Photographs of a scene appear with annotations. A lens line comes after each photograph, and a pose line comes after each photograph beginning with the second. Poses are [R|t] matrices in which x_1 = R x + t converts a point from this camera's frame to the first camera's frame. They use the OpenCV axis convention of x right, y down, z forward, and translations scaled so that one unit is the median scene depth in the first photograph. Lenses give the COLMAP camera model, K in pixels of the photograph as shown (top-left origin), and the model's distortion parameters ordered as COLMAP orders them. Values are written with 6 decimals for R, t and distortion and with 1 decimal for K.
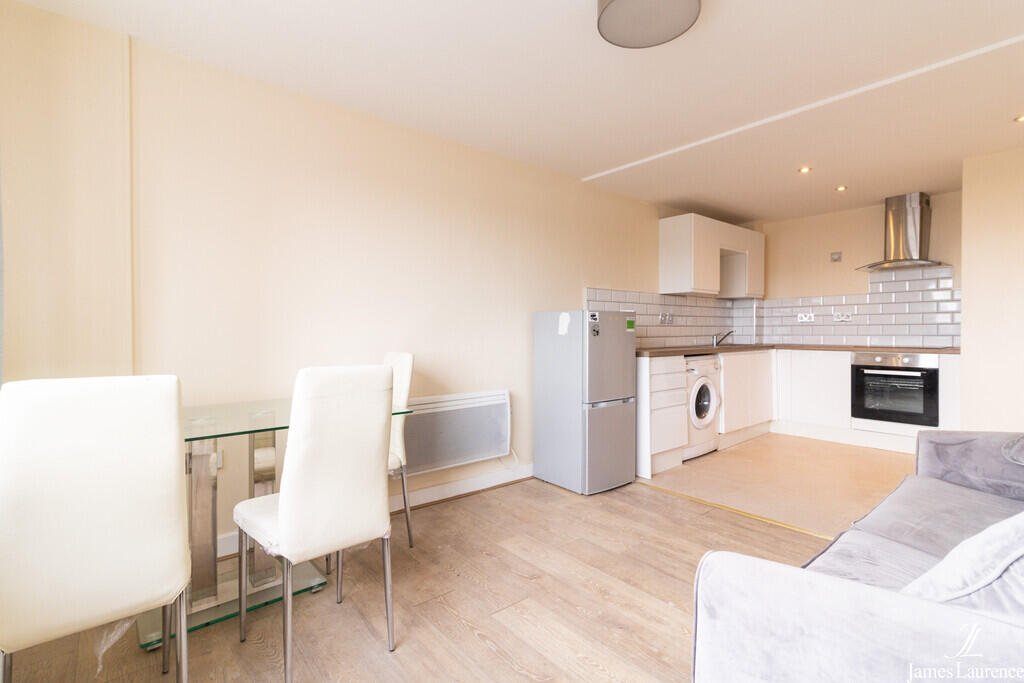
lens RADIAL K [[476.3, 0, 516.8], [0, 476.3, 331.3], [0, 0, 1]] dist [0.003972, 0.000307]
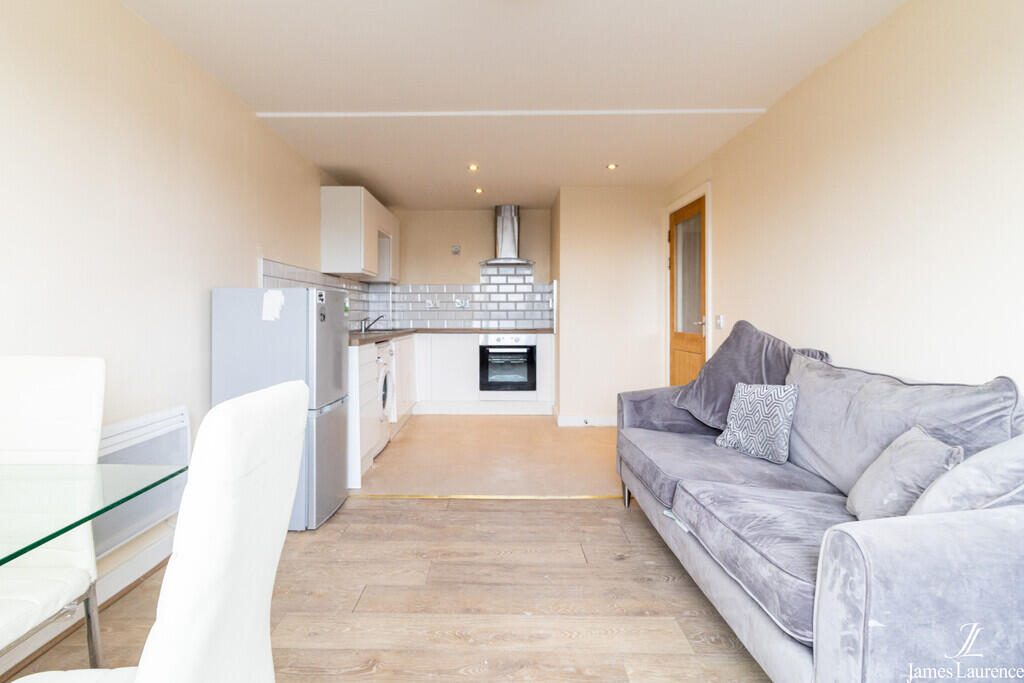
lens RADIAL K [[500.6, 0, 510.5], [0, 500.6, 316.1], [0, 0, 1]] dist [0.011959, 0.000943]
pose [[0.663875, 0.001243, 0.747843, -0.195308], [-0.000515, 0.999999, -0.001205, 0.001414], [-0.747844, 0.000415, 0.663875, 0.179321]]
